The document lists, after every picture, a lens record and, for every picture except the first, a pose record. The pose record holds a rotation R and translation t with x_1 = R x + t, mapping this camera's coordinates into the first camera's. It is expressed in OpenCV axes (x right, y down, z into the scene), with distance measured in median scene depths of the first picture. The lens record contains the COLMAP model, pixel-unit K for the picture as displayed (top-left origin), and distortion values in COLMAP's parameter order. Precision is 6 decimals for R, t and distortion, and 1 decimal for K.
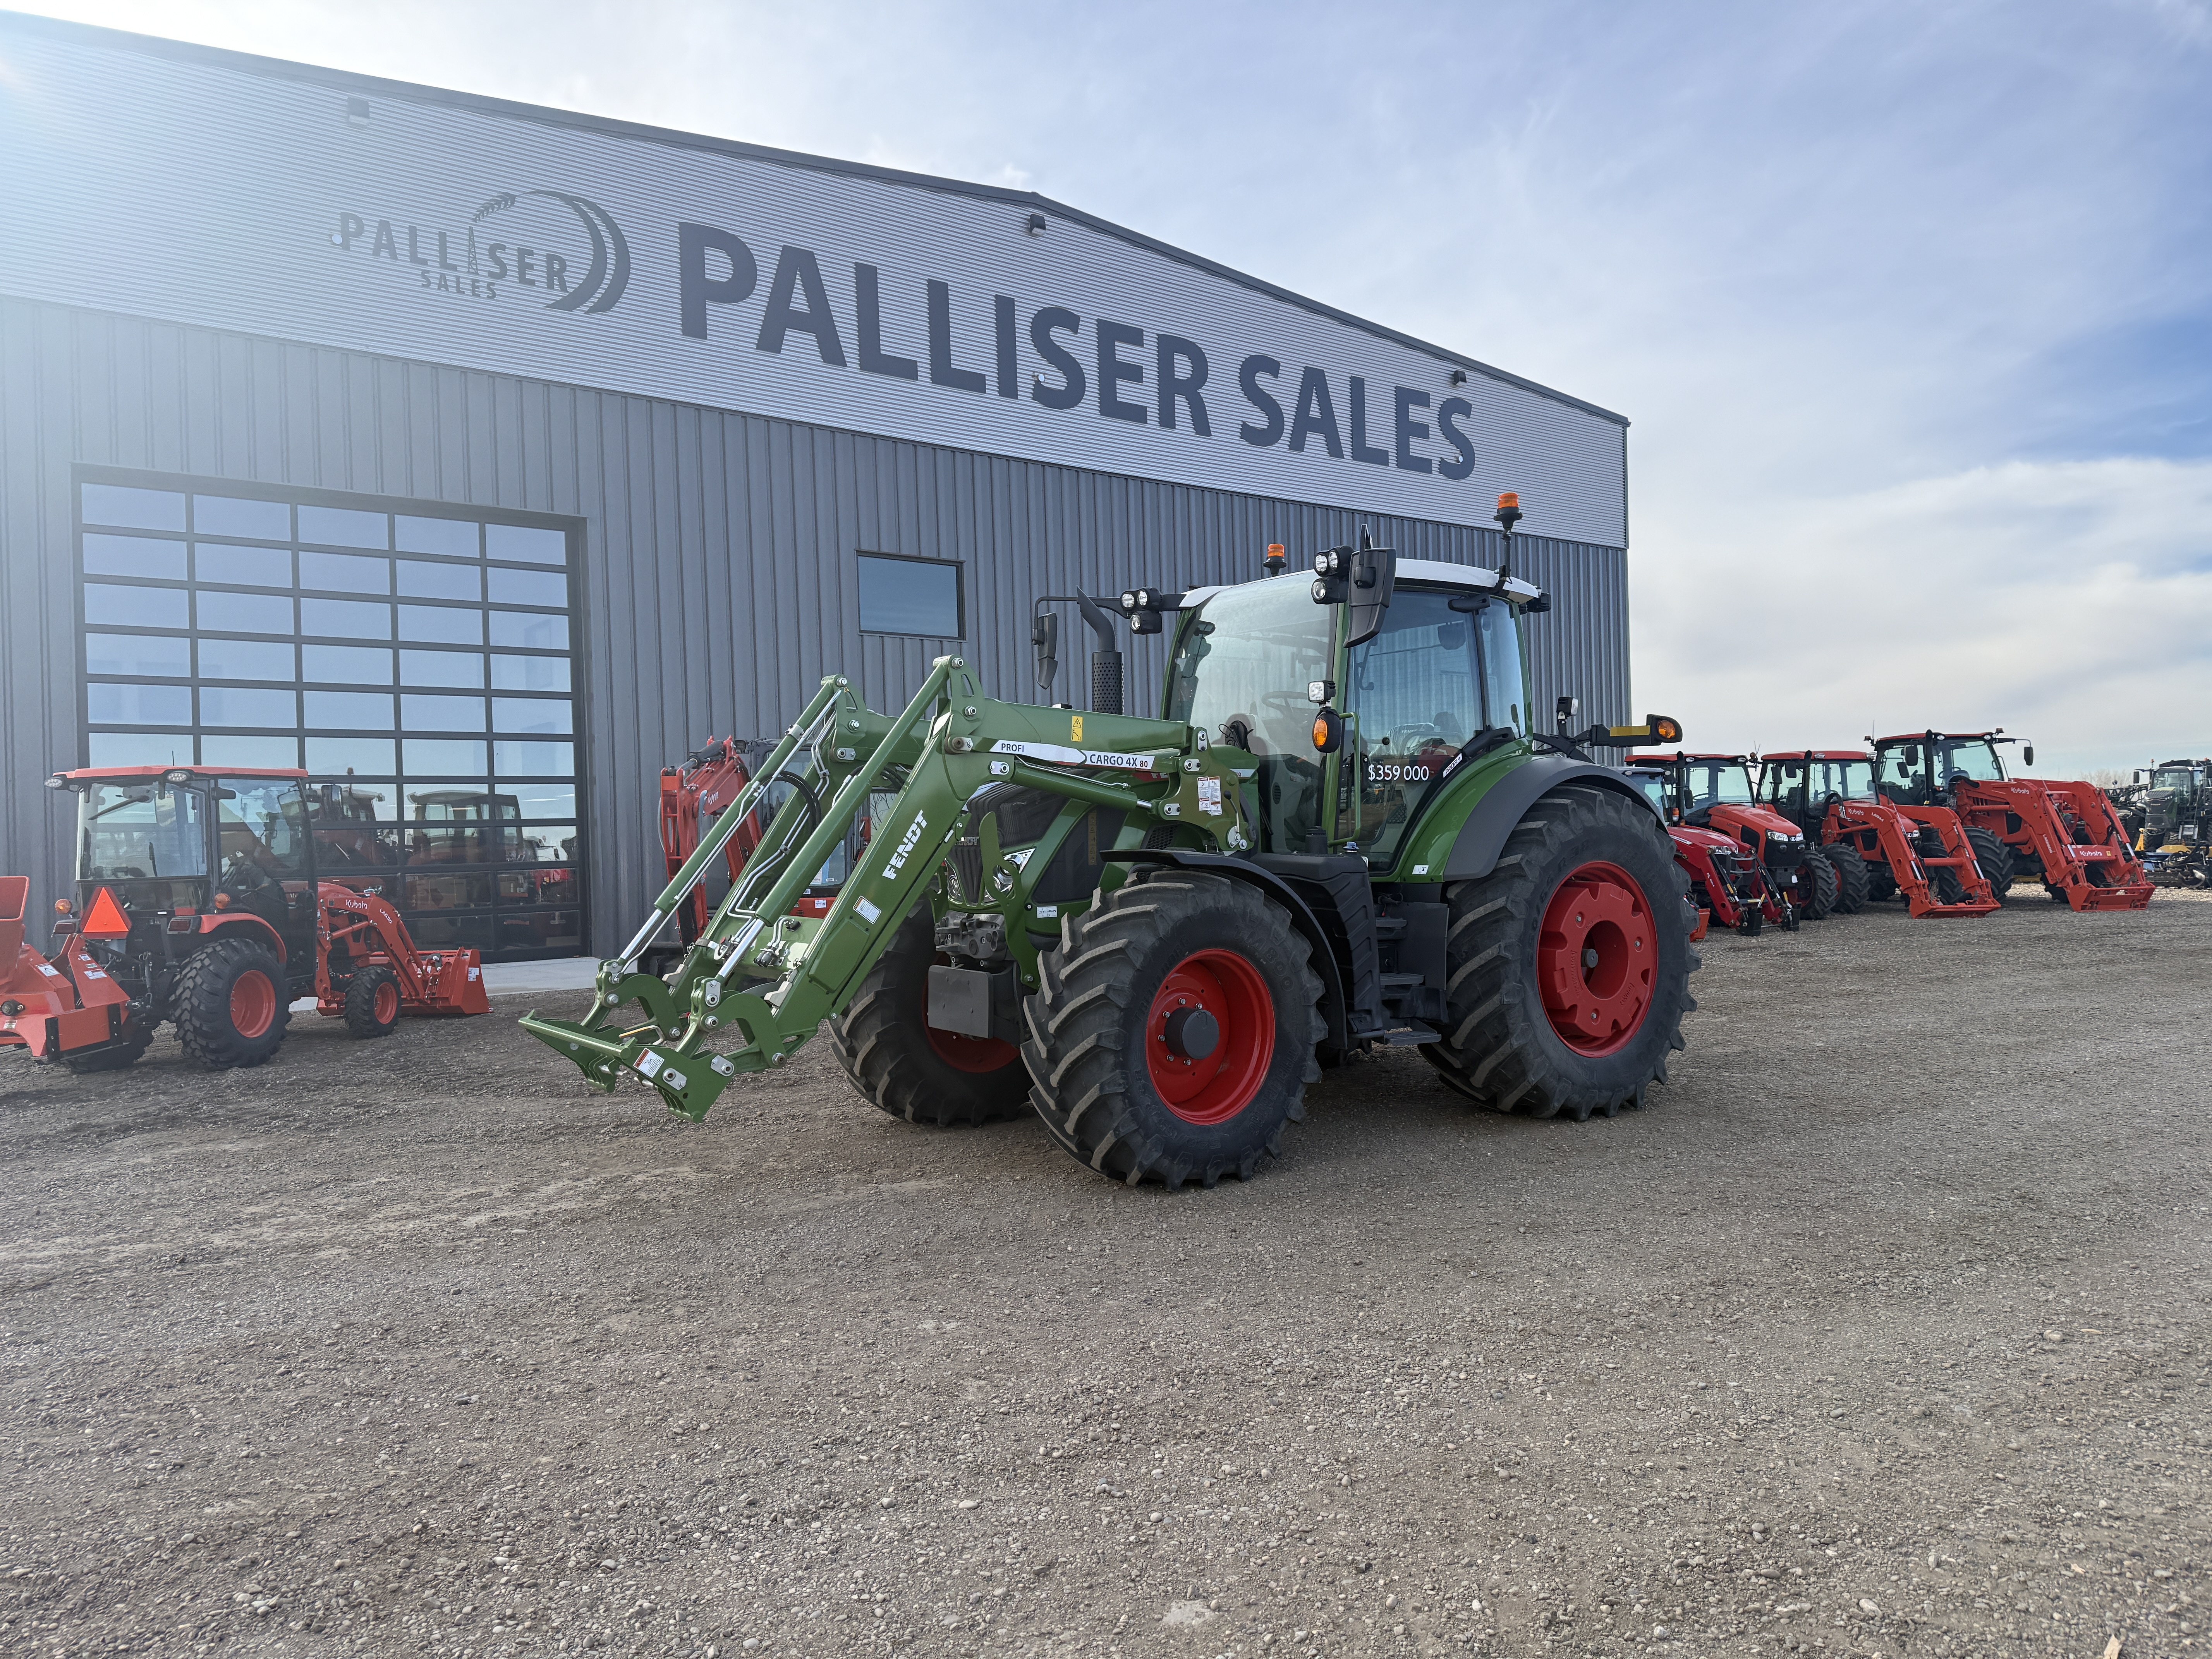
lens RADIAL K [[1541.8, 0, 1102.4], [0, 1541.8, 828.8], [0, 0, 1]] dist [0.001412, -0.004285]
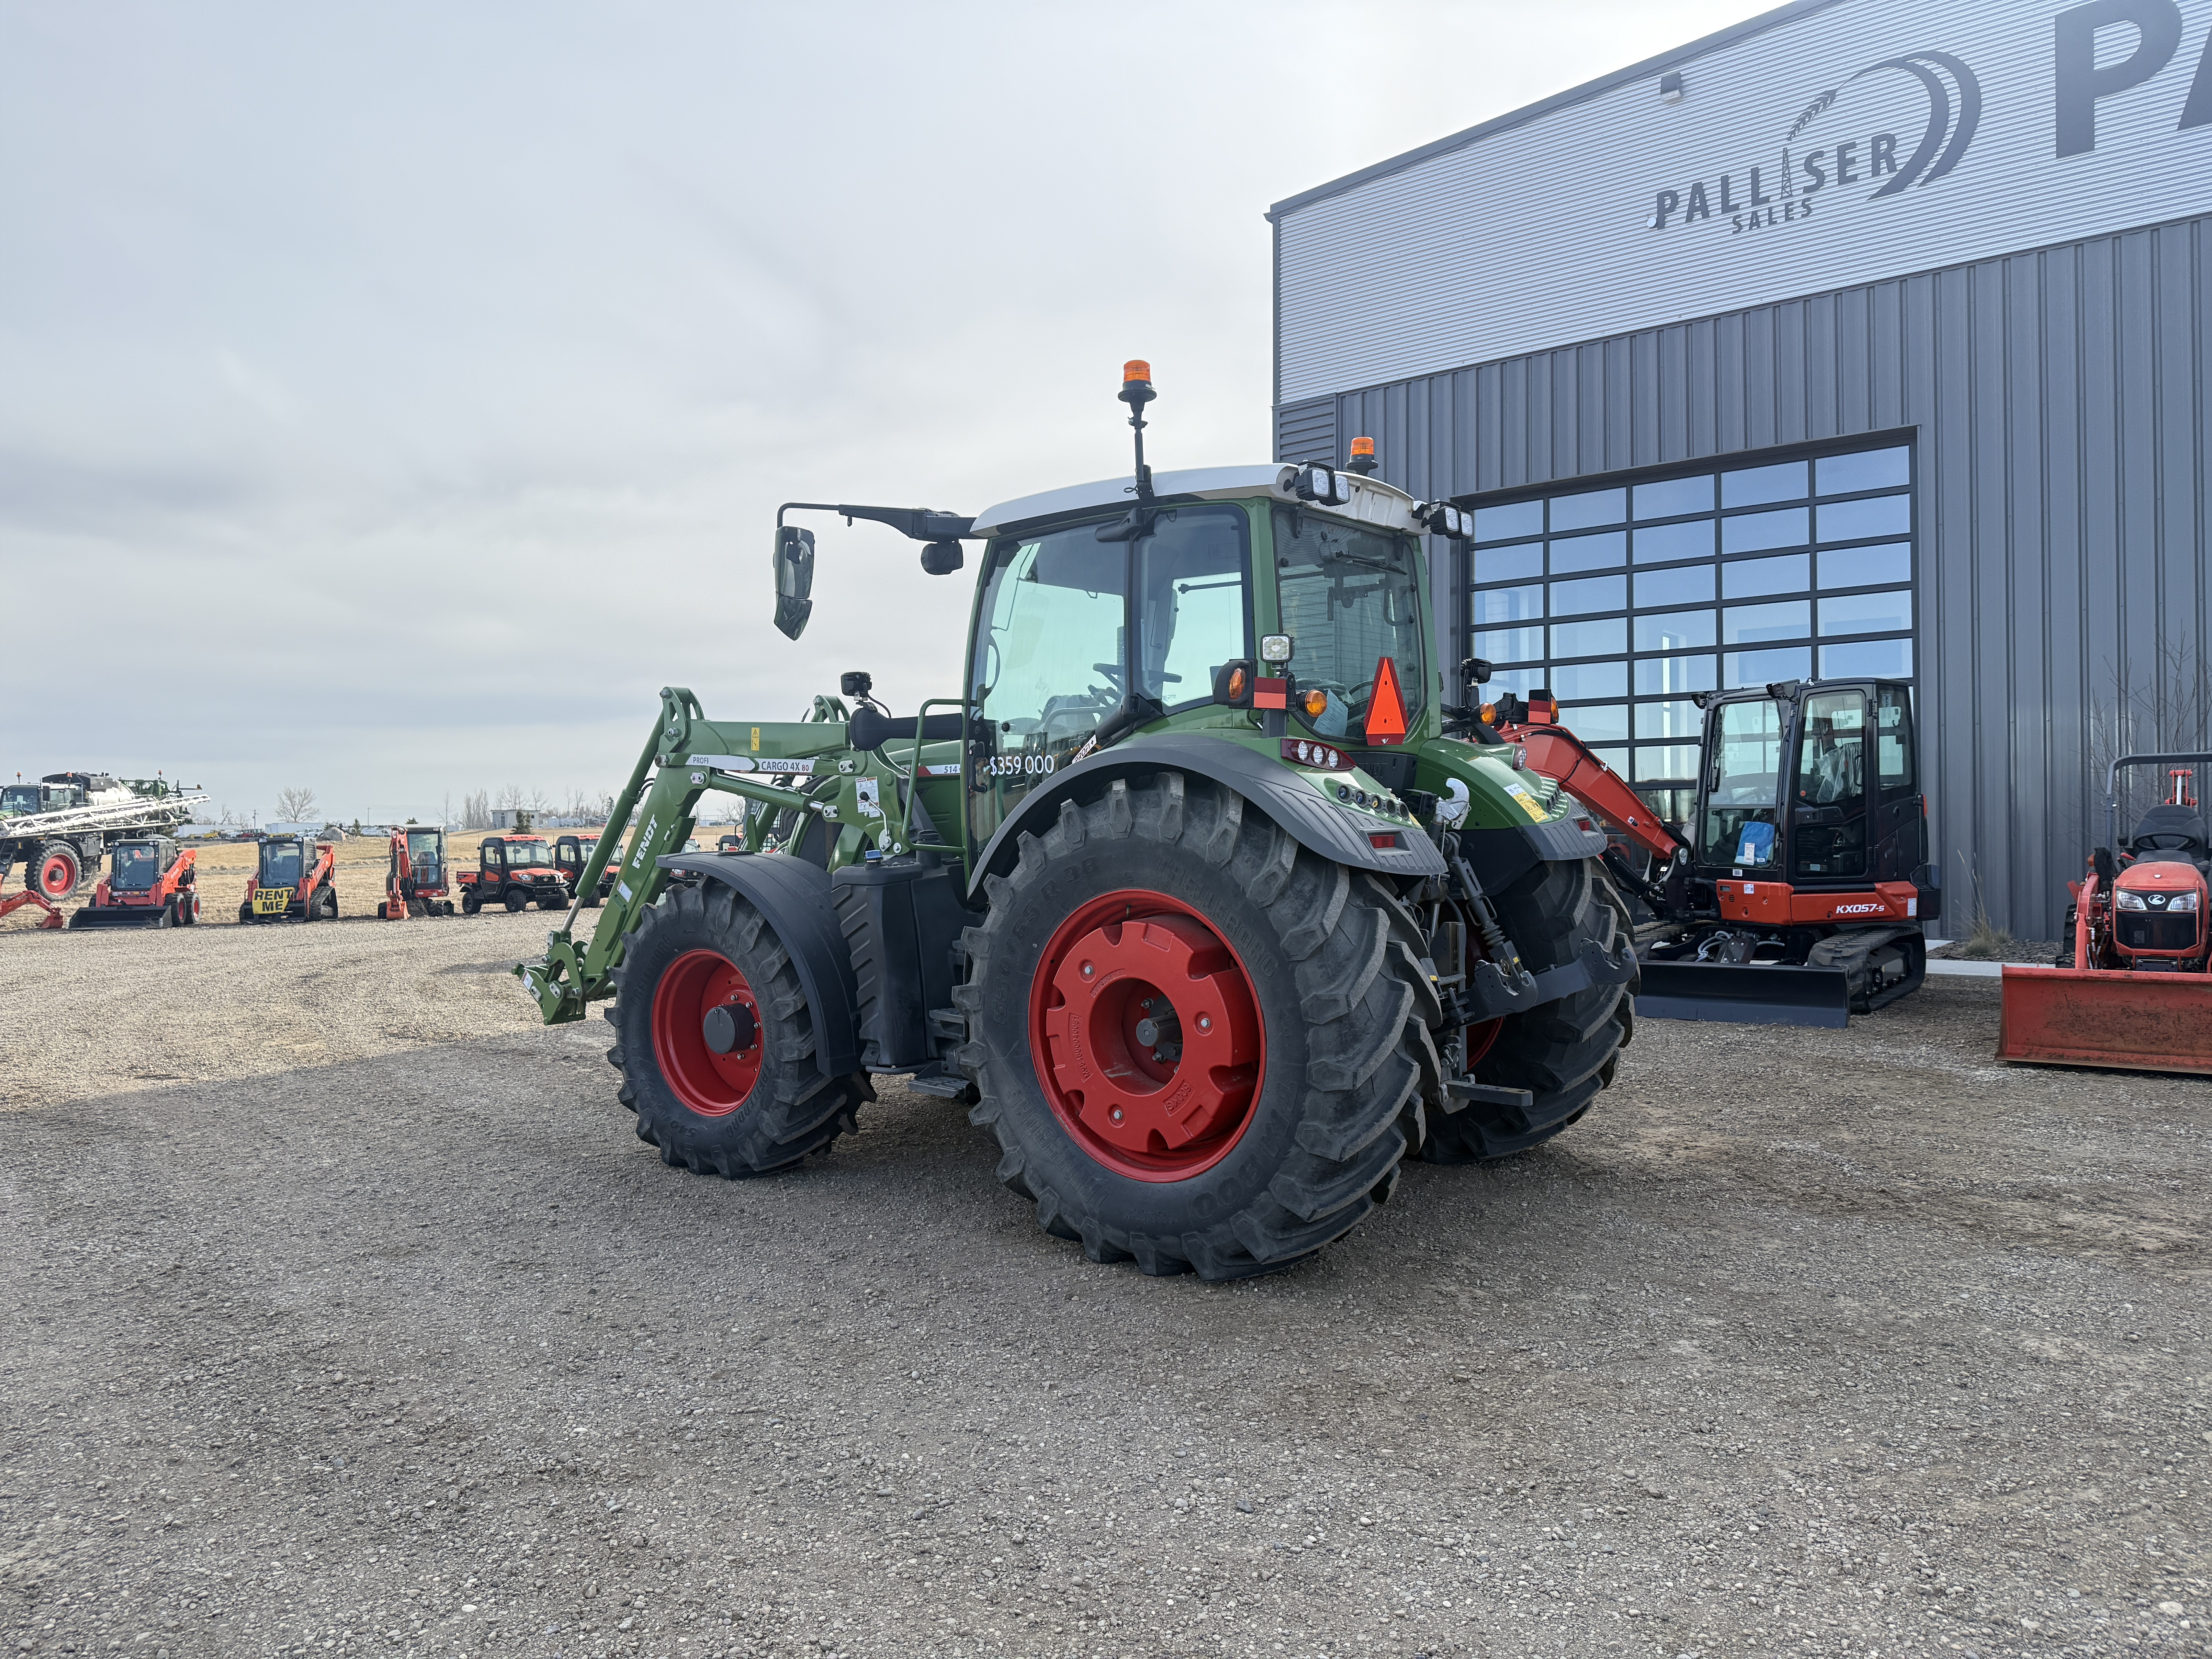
lens RADIAL K [[1541.8, 0, 1102.7], [0, 1541.8, 836.4], [0, 0, 1]] dist [0.001412, -0.004285]
pose [[0.273830, 0.028503, -0.961356, 0.409008], [0.018314, 0.999225, 0.034843, -0.010795], [0.961604, -0.027147, 0.273096, 0.342662]]
